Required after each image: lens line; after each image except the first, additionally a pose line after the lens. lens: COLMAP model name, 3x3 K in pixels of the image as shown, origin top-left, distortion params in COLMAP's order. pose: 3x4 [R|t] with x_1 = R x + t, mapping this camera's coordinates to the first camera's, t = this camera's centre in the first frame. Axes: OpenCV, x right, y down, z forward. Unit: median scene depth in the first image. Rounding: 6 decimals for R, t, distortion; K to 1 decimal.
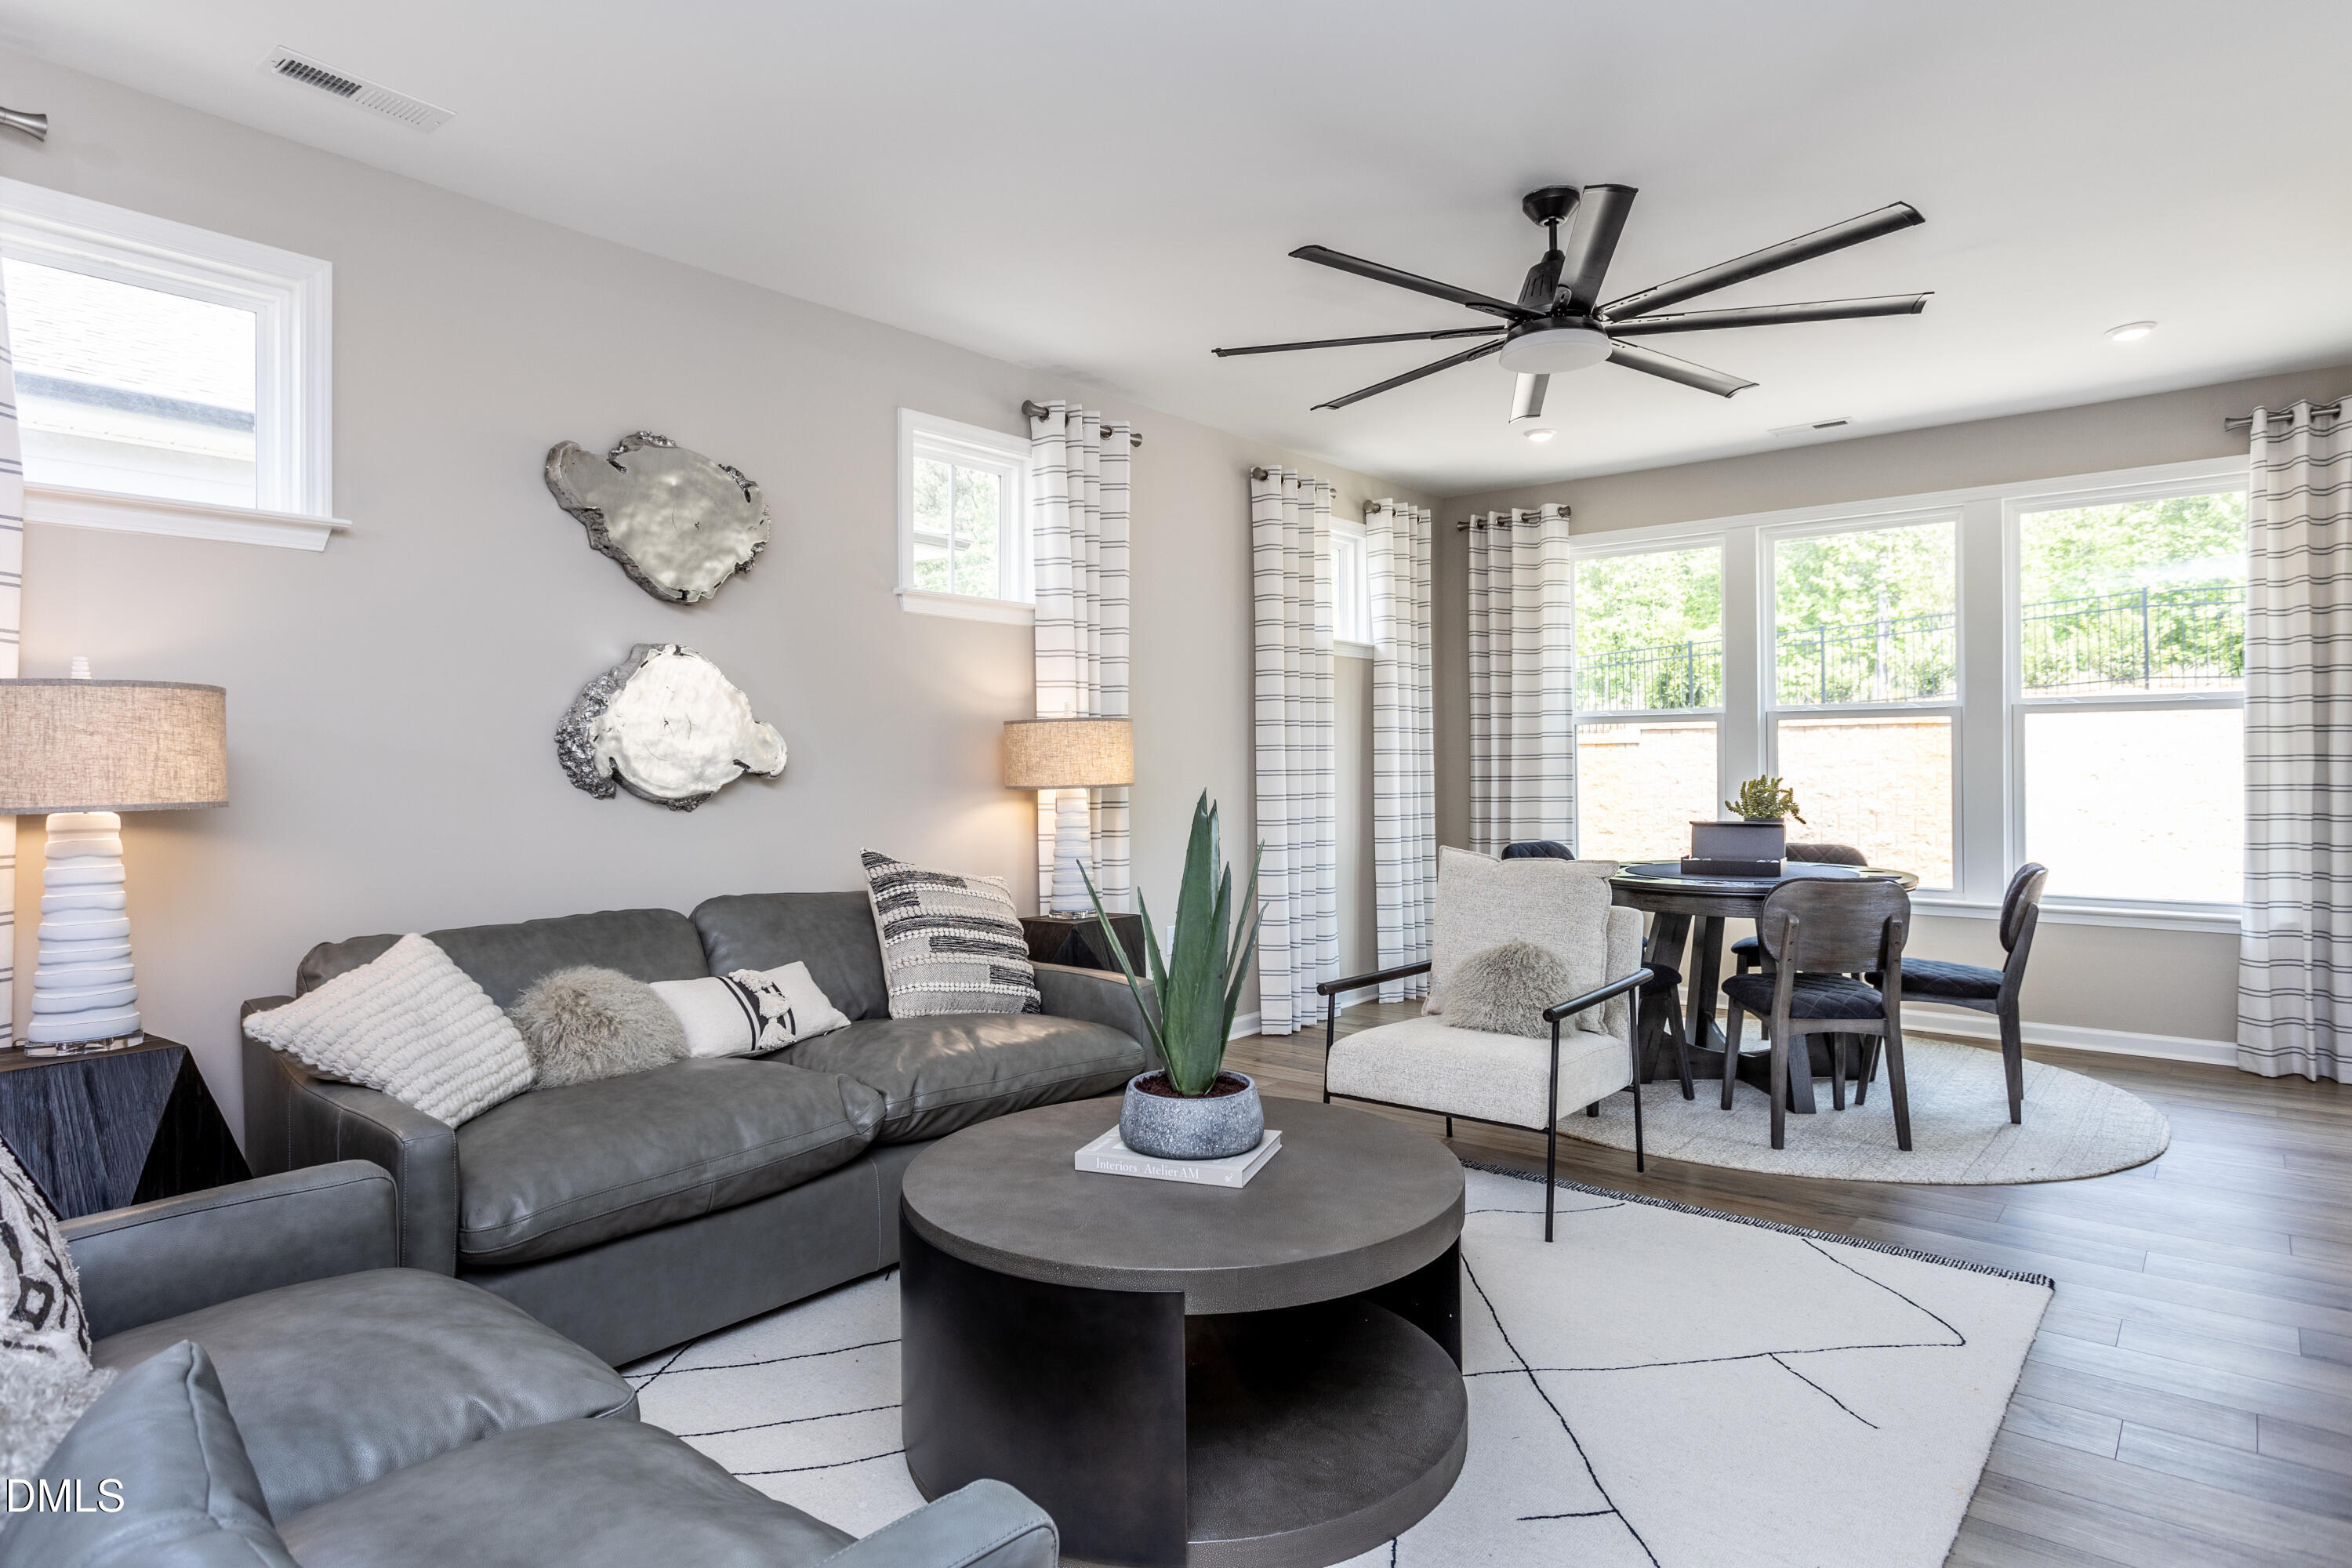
lens RADIAL K [[1322.6, 0, 1174.0], [0, 1322.6, 769.6], [0, 0, 1]] dist [0.066626, 0.000698]
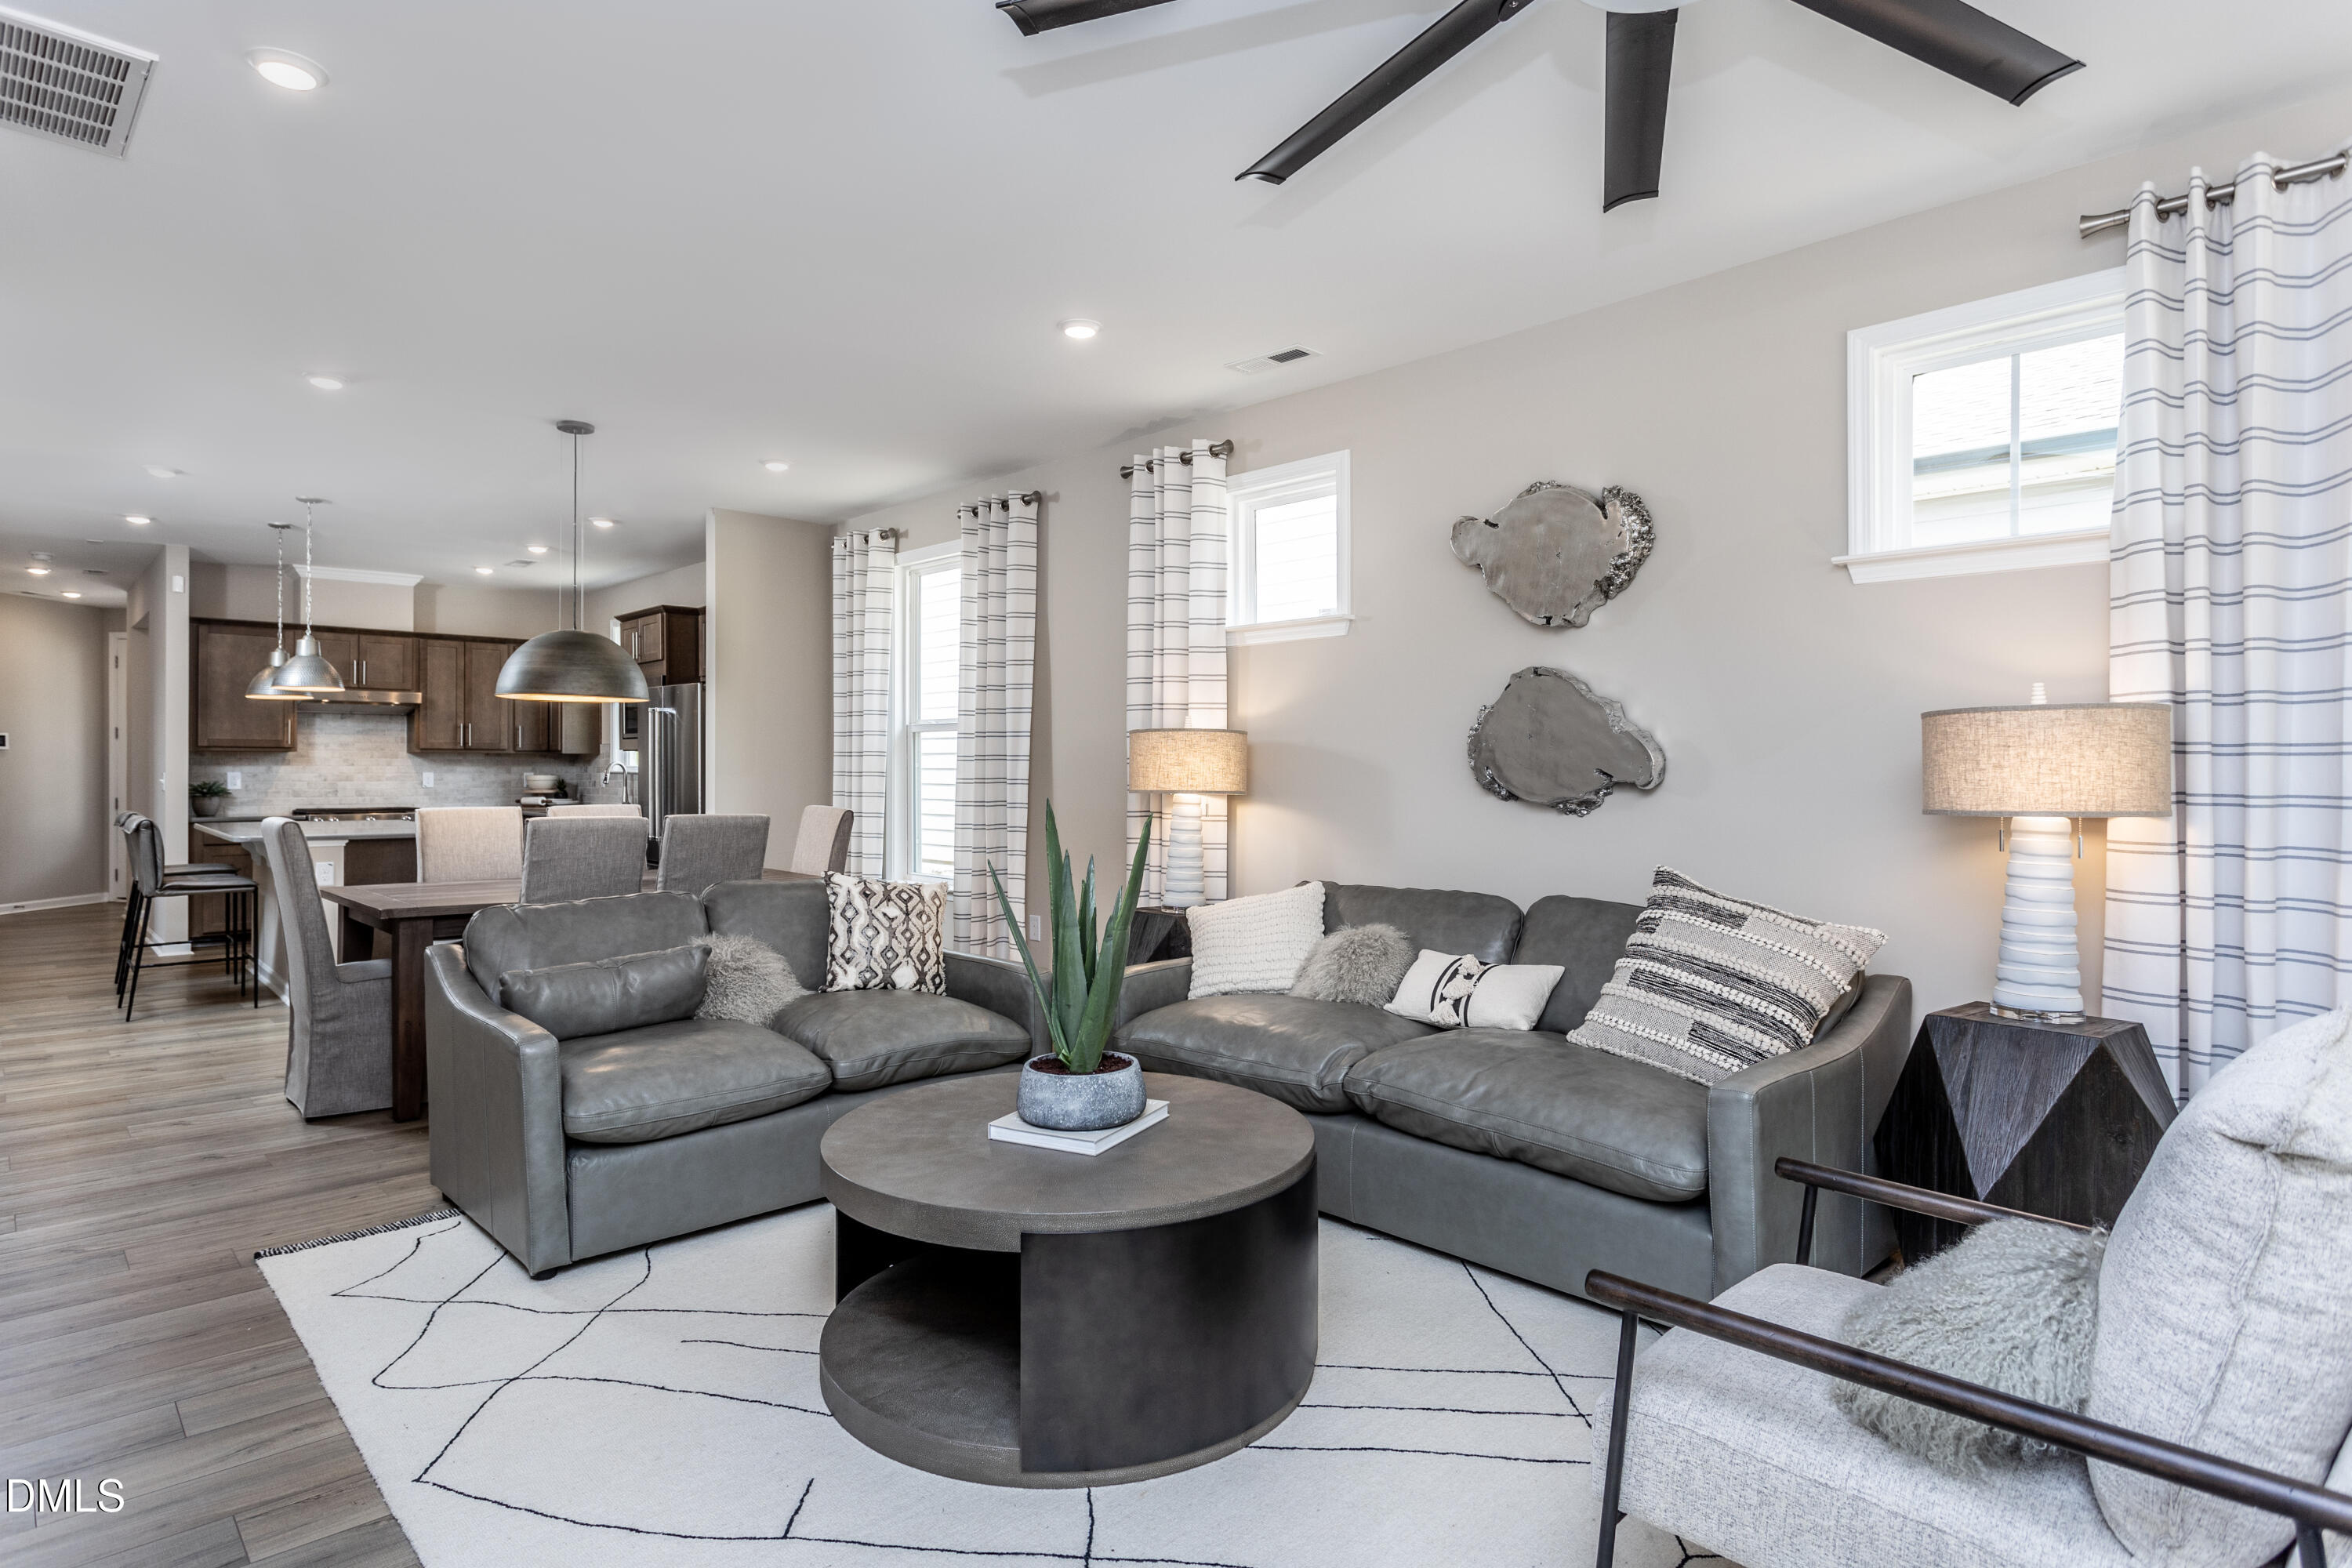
lens RADIAL K [[1227.4, 0, 1176.0], [0, 1227.4, 784.0], [0, 0, 1]] dist [-0.000291, 0.000548]
pose [[-0.090246, 0.014097, -0.995820, 0.651043], [-0.011810, 0.999814, 0.015224, -0.006450], [0.995850, 0.013134, -0.090062, 0.754792]]
